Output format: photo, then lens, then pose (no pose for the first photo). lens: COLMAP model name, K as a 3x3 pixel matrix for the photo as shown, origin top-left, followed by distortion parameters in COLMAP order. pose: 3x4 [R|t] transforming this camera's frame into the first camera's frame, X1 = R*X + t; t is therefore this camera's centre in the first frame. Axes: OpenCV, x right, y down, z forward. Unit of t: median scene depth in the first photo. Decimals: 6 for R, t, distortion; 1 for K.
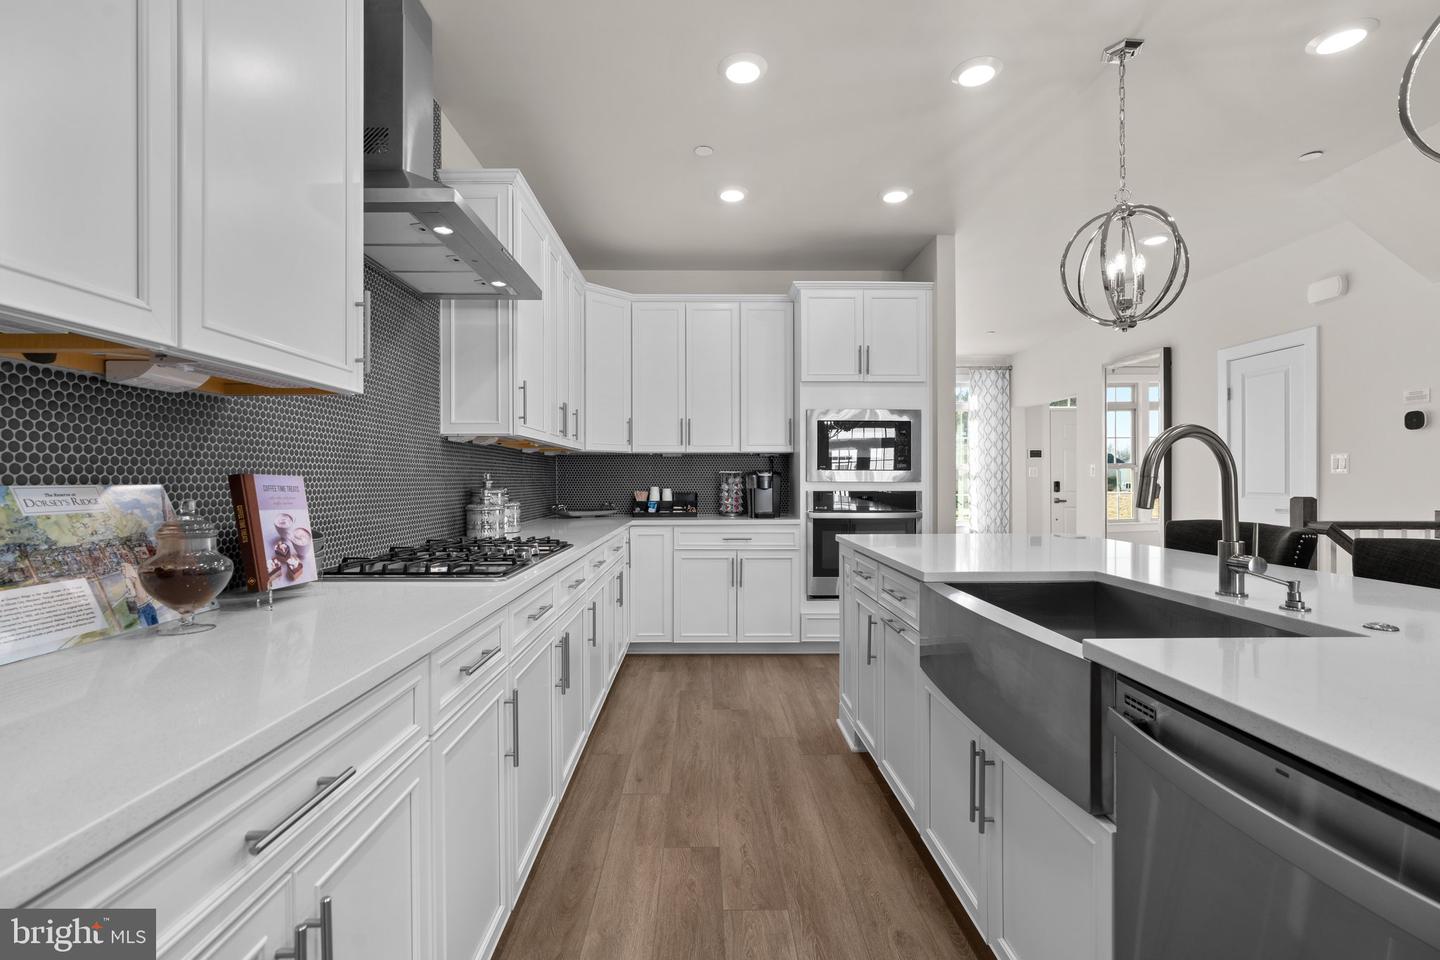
lens RADIAL K [[648.7, 0, 722.3], [0, 648.7, 478.4], [0, 0, 1]] dist [0.003754, 0.001659]
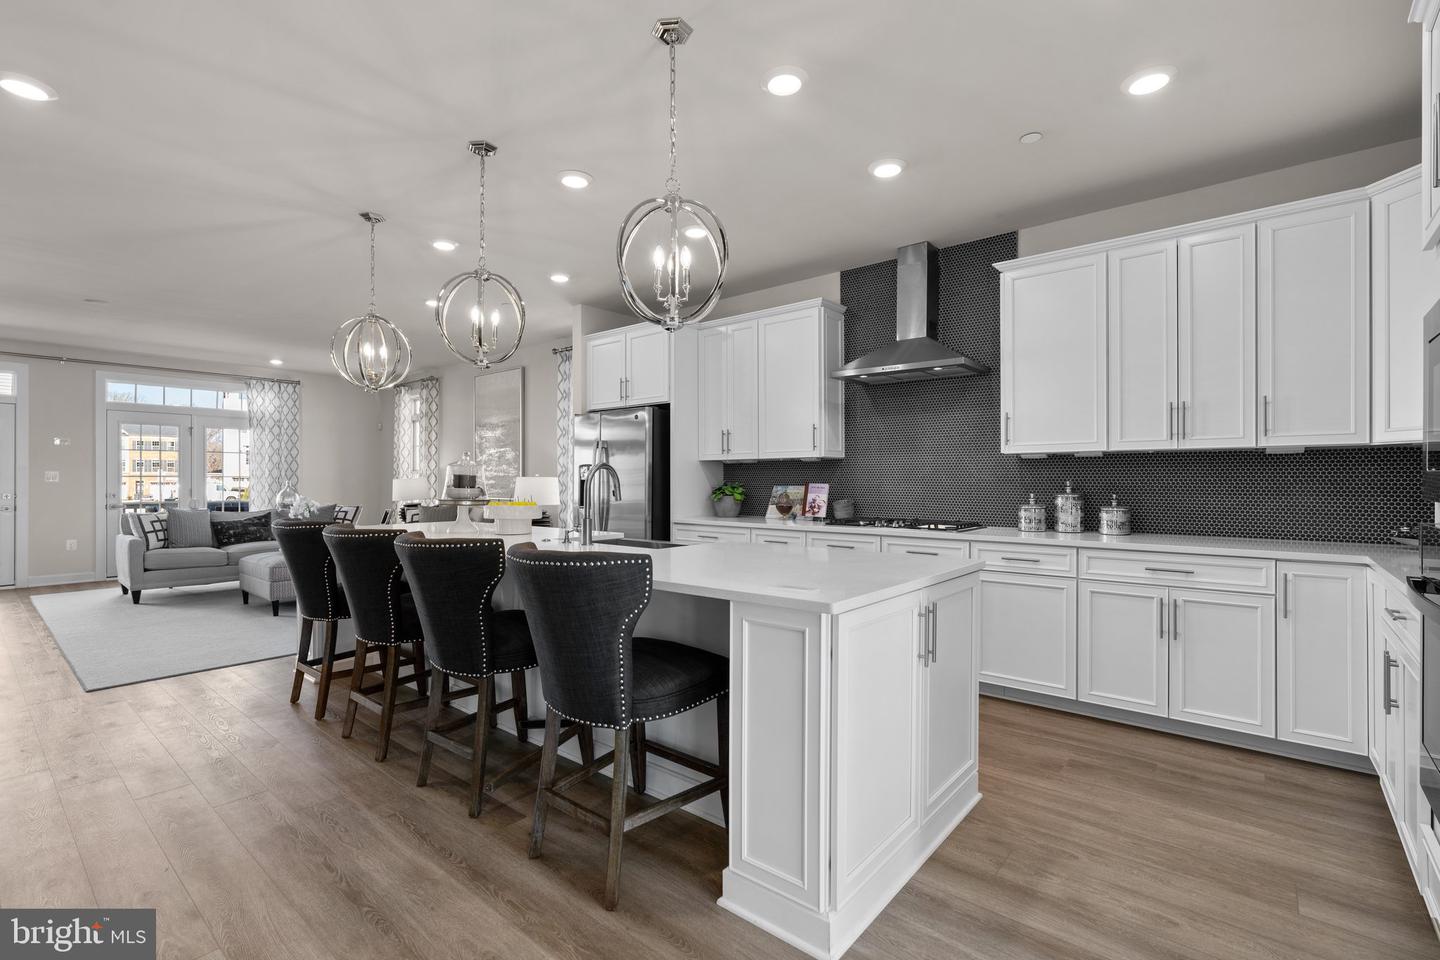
lens RADIAL K [[648.7, 0, 718.5], [0, 648.7, 478.7], [0, 0, 1]] dist [0.003754, 0.001659]
pose [[-0.669289, 0.000977, -0.743002, 0.731035], [0.002305, 0.999997, -0.000761, -0.011009], [0.742999, -0.002221, -0.669289, 0.961177]]
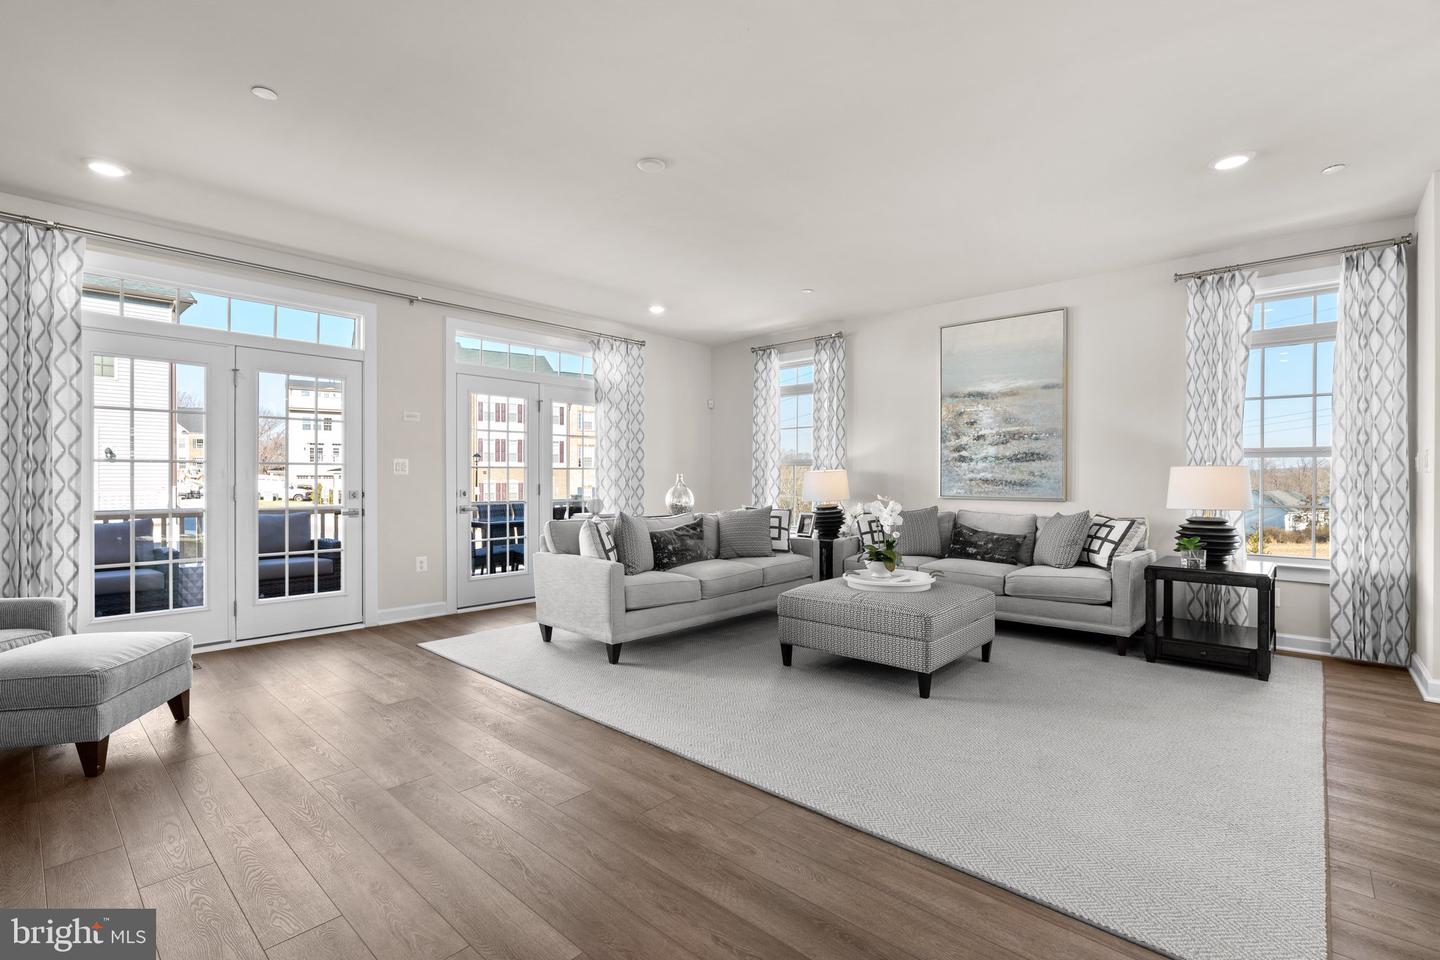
lens RADIAL K [[648.7, 0, 717.2], [0, 648.7, 478.6], [0, 0, 1]] dist [0.003754, 0.001659]
pose [[-0.691692, 0.002362, -0.722189, 1.110644], [0.001505, 0.999997, 0.001829, -0.000683], [0.722191, 0.000178, -0.691693, -0.302116]]
